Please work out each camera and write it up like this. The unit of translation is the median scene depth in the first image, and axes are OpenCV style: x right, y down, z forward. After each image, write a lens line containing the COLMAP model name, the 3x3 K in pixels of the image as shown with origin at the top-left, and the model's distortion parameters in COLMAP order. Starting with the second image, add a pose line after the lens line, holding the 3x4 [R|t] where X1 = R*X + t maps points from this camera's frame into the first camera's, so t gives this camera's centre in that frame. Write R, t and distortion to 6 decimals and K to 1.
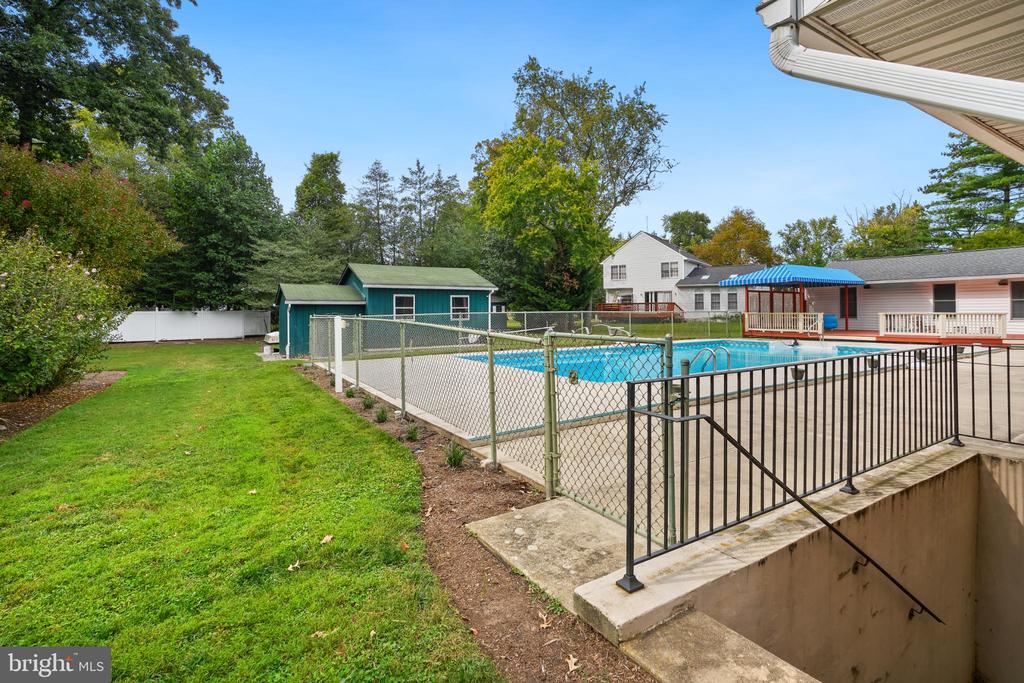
lens RADIAL K [[459.0, 0, 518.3], [0, 459.0, 311.1], [0, 0, 1]] dist [-0.003875, 0.000071]
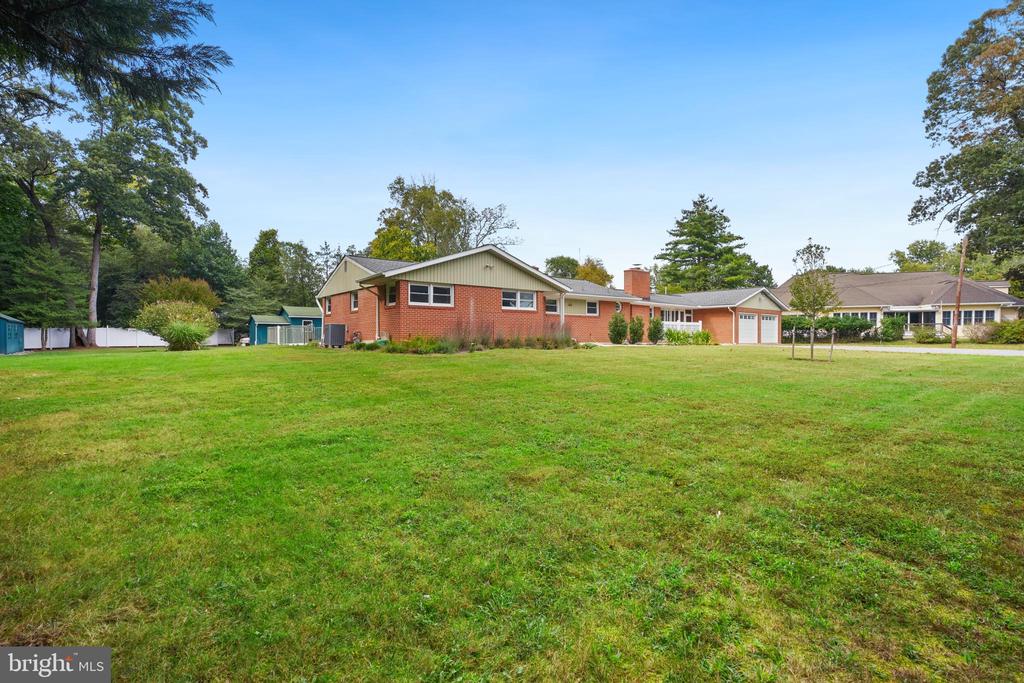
lens RADIAL K [[459.0, 0, 506.1], [0, 459.0, 343.1], [0, 0, 1]] dist [-0.003875, 0.000071]
pose [[0.995865, 0.005241, 0.090689, 0.301060], [-0.006449, 0.999894, 0.013028, 0.023777], [-0.090611, -0.013559, 0.995794, -0.775375]]
